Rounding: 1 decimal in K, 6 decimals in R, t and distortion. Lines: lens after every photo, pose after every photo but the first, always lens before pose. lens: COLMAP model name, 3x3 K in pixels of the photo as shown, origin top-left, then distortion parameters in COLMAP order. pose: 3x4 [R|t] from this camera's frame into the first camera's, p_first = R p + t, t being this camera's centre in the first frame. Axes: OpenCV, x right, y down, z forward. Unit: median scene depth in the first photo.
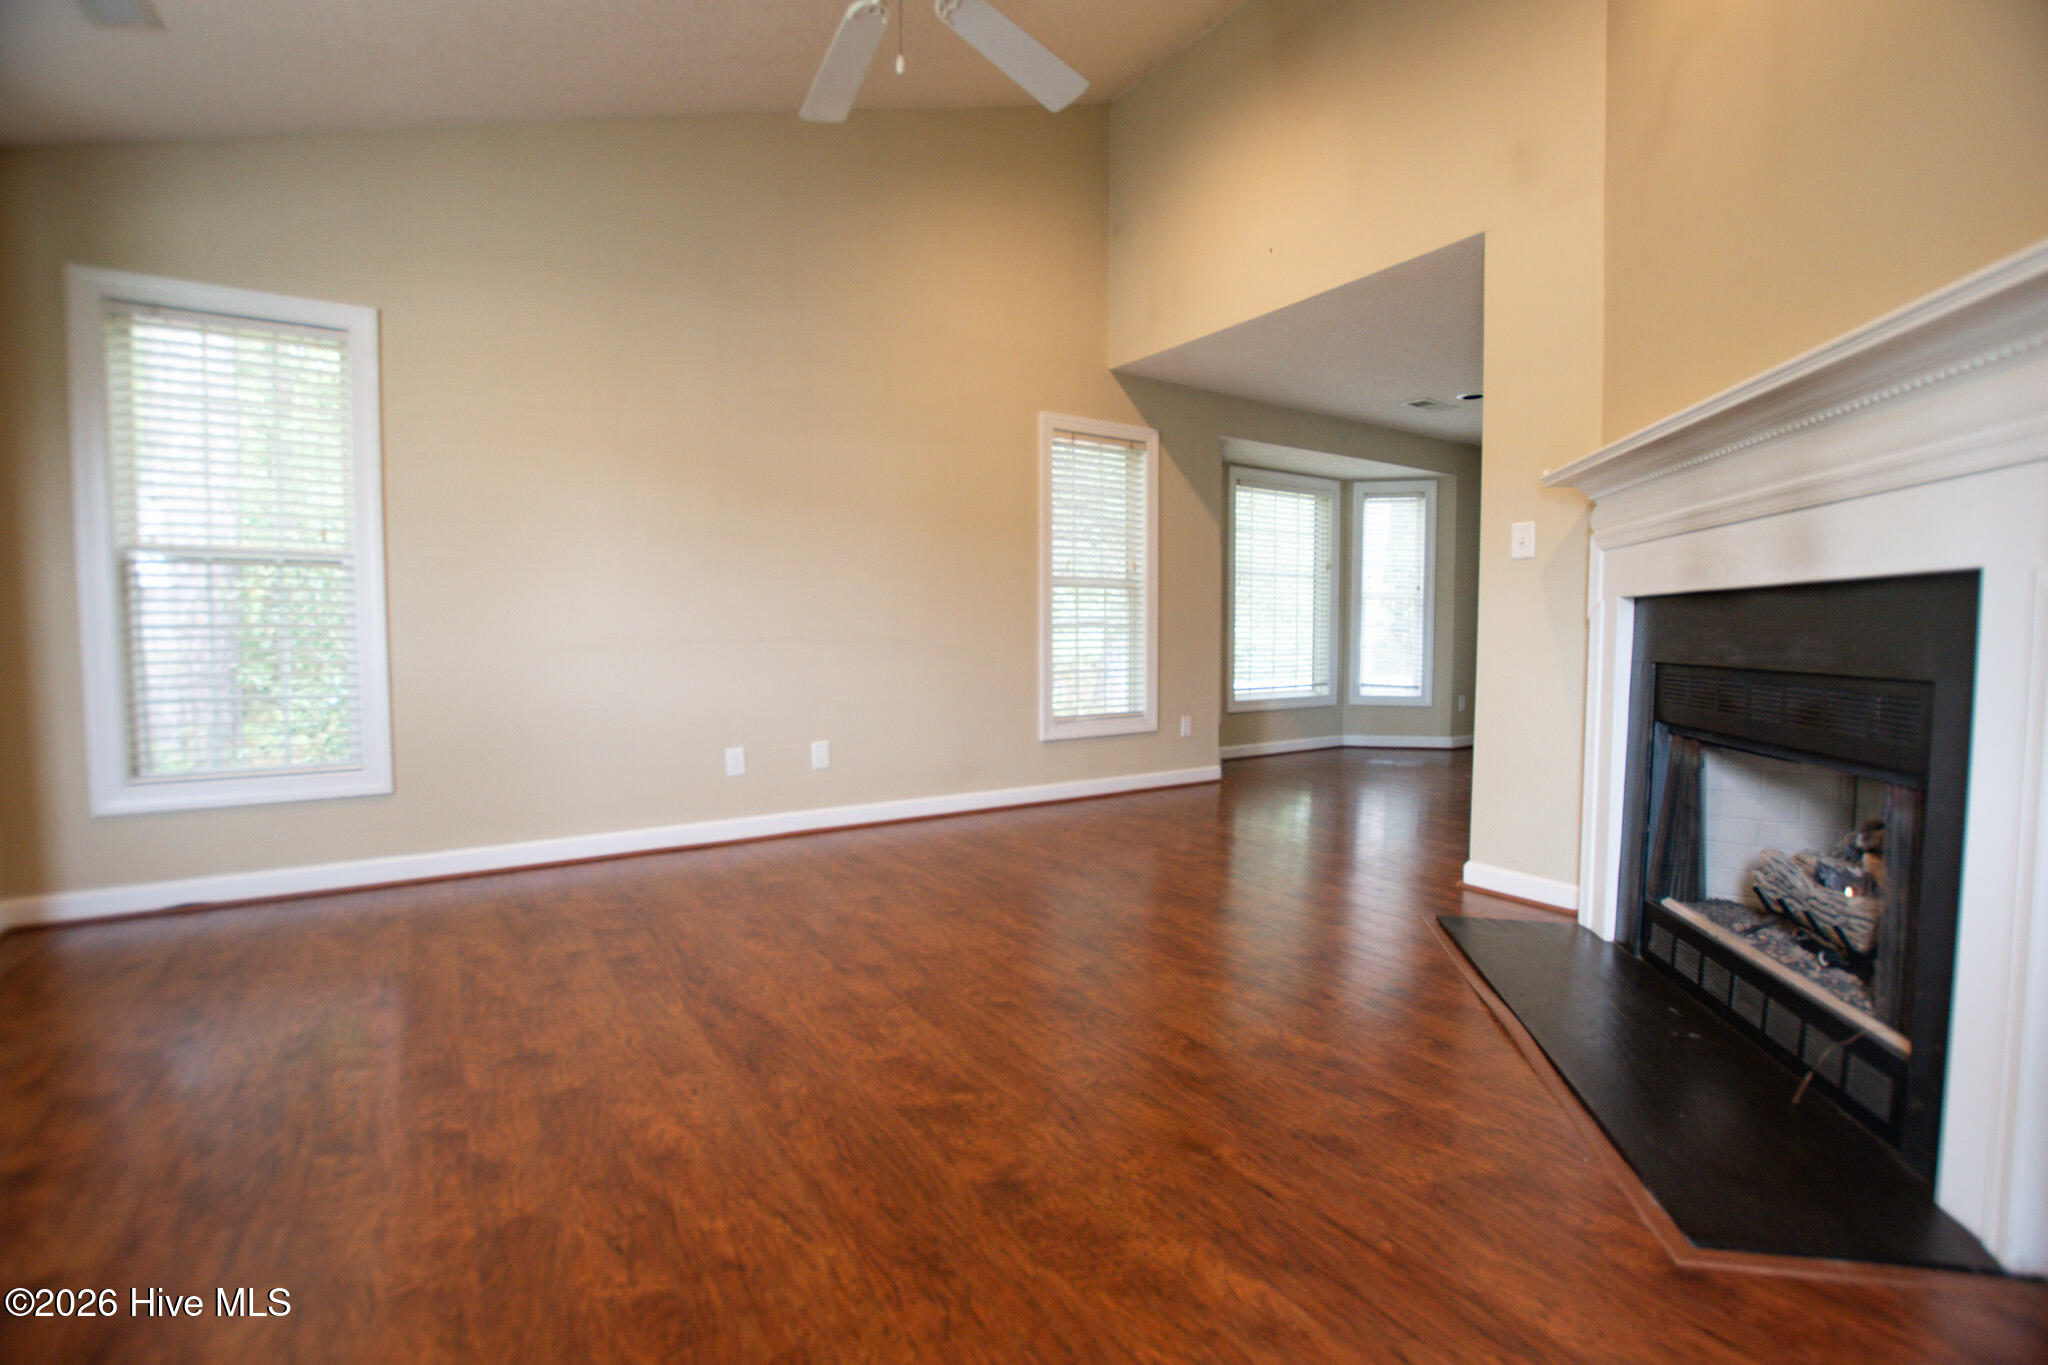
lens RADIAL K [[891.2, 0, 1035.9], [0, 891.2, 676.5], [0, 0, 1]] dist [-0.055845, -0.000068]
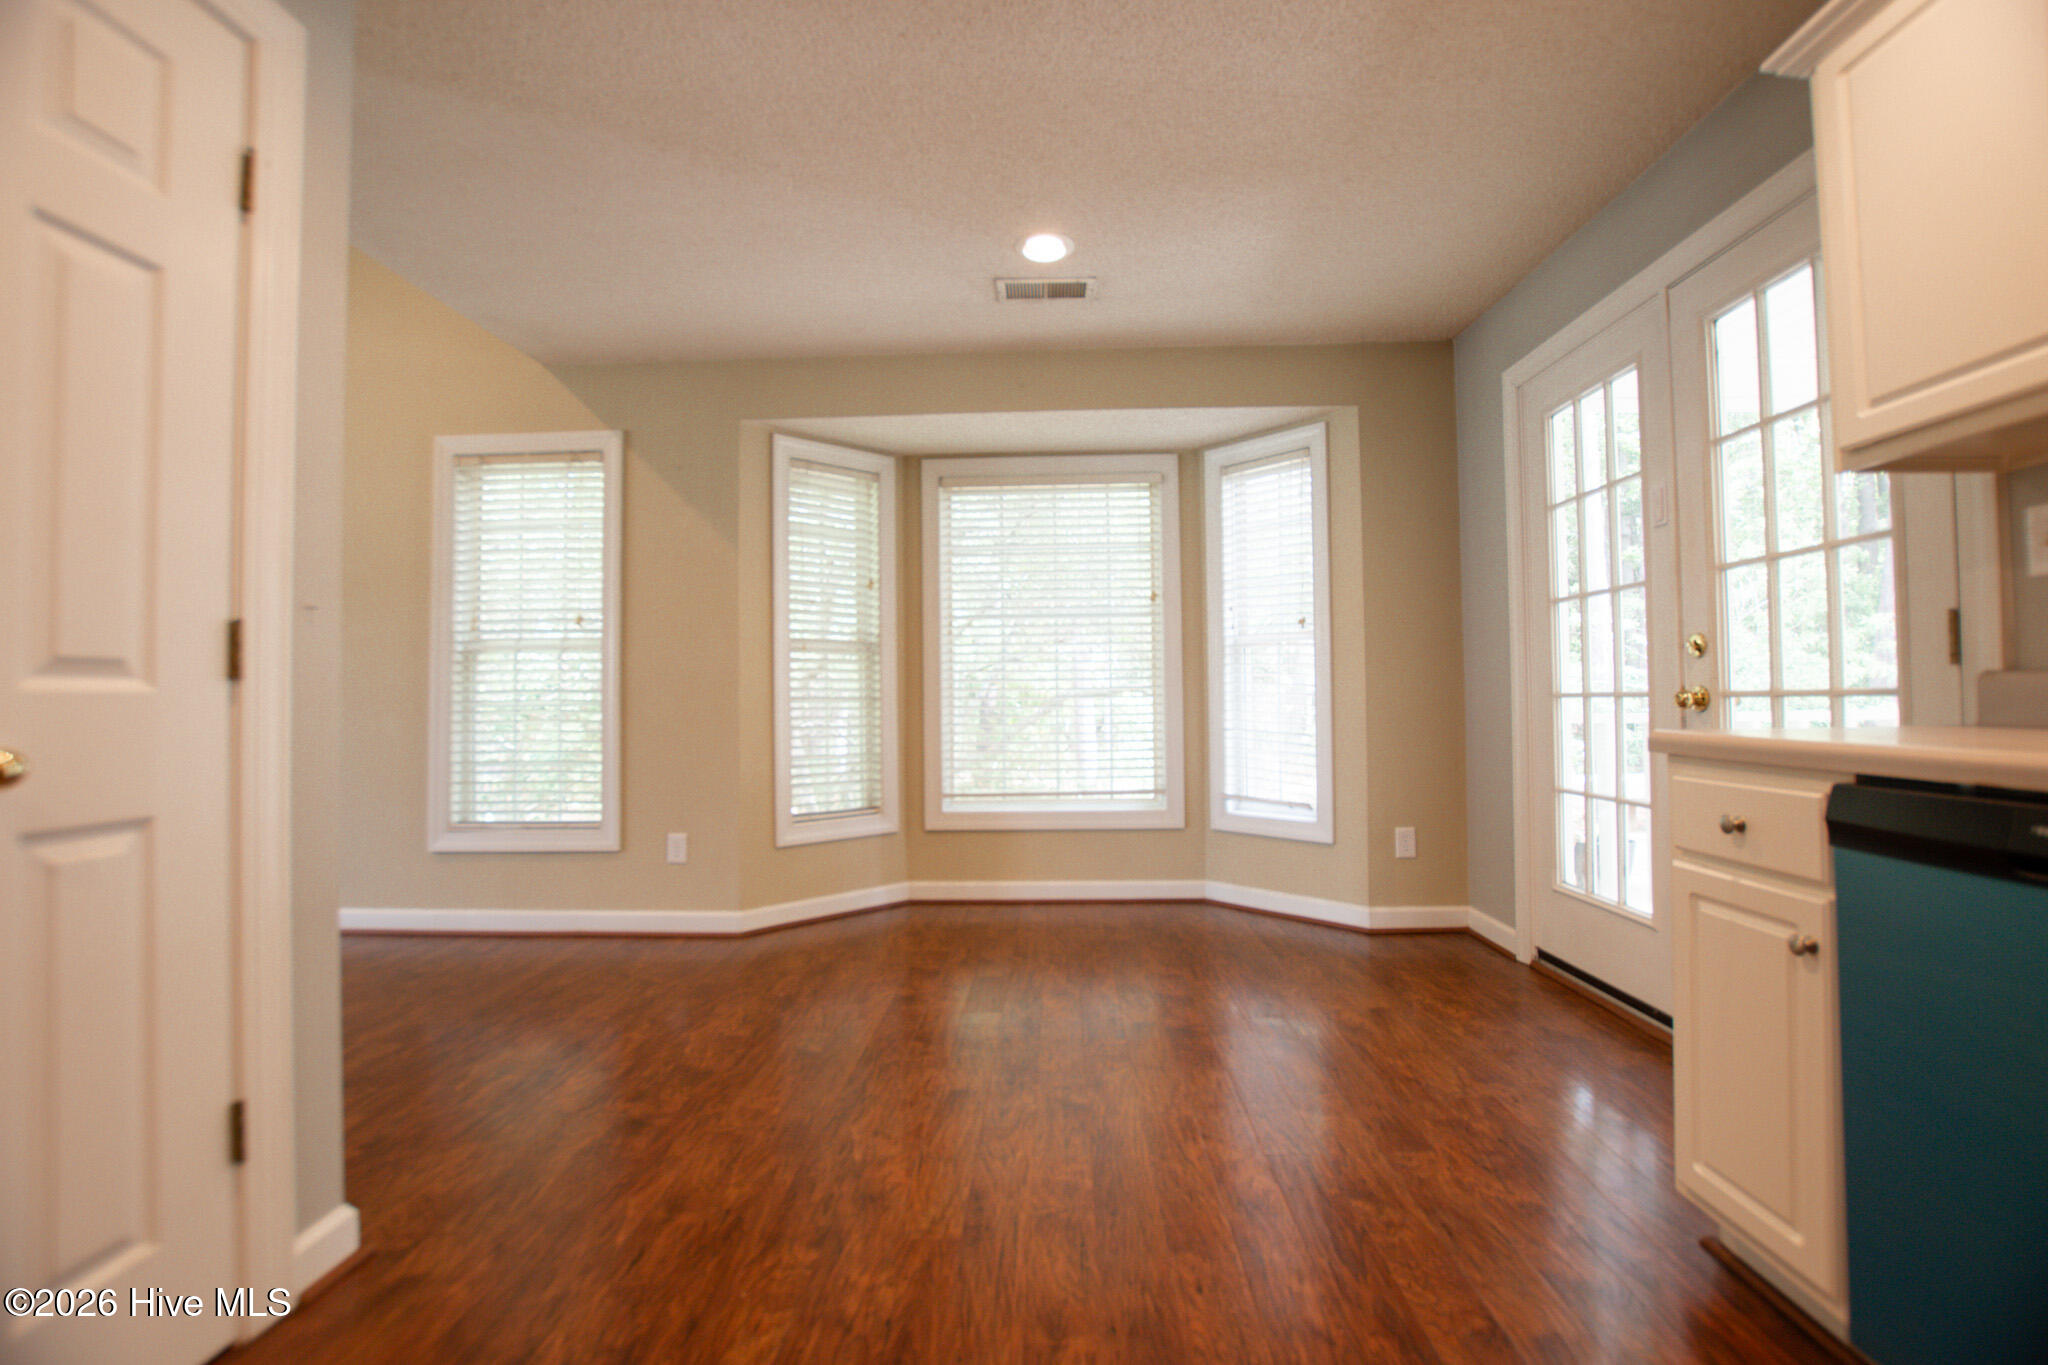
lens RADIAL K [[891.2, 0, 1035.9], [0, 891.2, 676.5], [0, 0, 1]] dist [-0.055845, -0.000068]
pose [[0.825999, -0.016119, -0.563441, 0.608496], [-0.019061, 0.998221, -0.056500, -0.033716], [0.563350, 0.057408, 0.824222, 0.458895]]
